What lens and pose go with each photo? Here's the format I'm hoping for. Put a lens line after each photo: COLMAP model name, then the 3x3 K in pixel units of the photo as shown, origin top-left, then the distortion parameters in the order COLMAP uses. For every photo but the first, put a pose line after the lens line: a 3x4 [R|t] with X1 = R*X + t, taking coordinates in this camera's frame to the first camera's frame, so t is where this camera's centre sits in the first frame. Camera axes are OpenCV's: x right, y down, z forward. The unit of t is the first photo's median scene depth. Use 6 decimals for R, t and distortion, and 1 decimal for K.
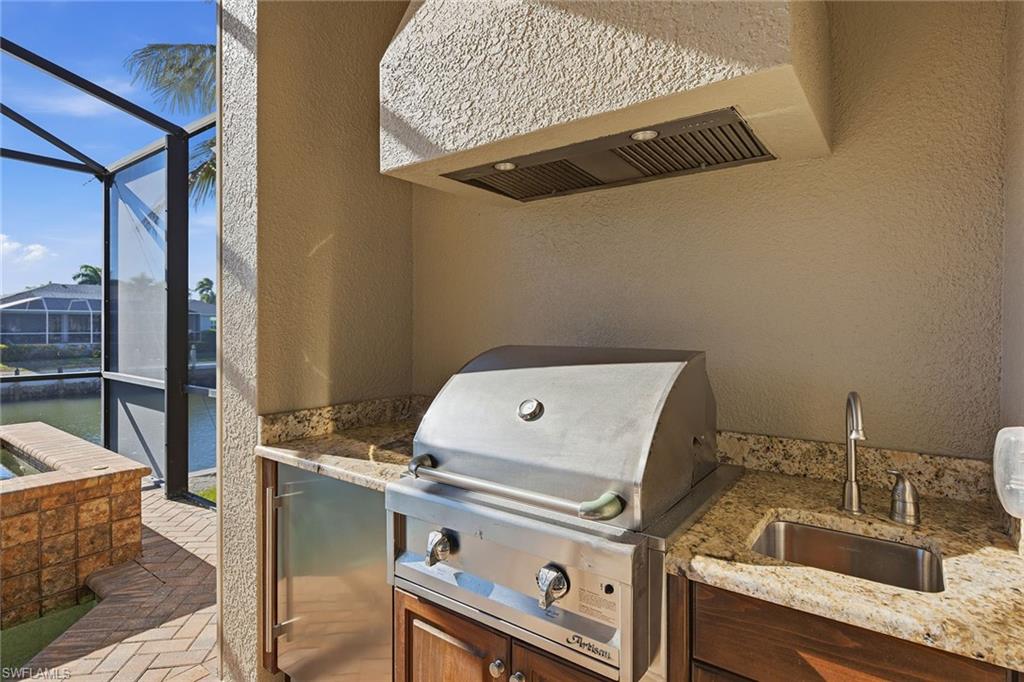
lens RADIAL K [[501.2, 0, 509.7], [0, 501.2, 331.9], [0, 0, 1]] dist [-0.004641, -0.000495]
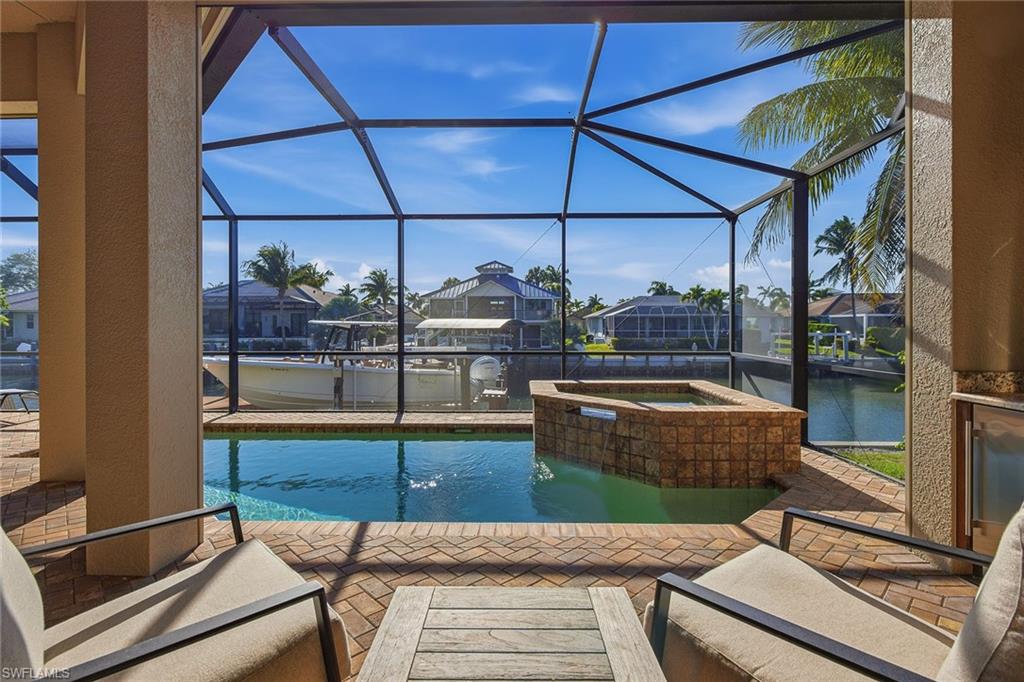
lens RADIAL K [[468.2, 0, 507.9], [0, 468.2, 329.8], [0, 0, 1]] dist [-0.016871, 0.000587]
pose [[0.548554, 0.000297, -0.836115, -0.067384], [-0.003340, 0.999993, -0.001835, 0.037556], [0.836109, 0.003799, 0.548551, -0.551113]]
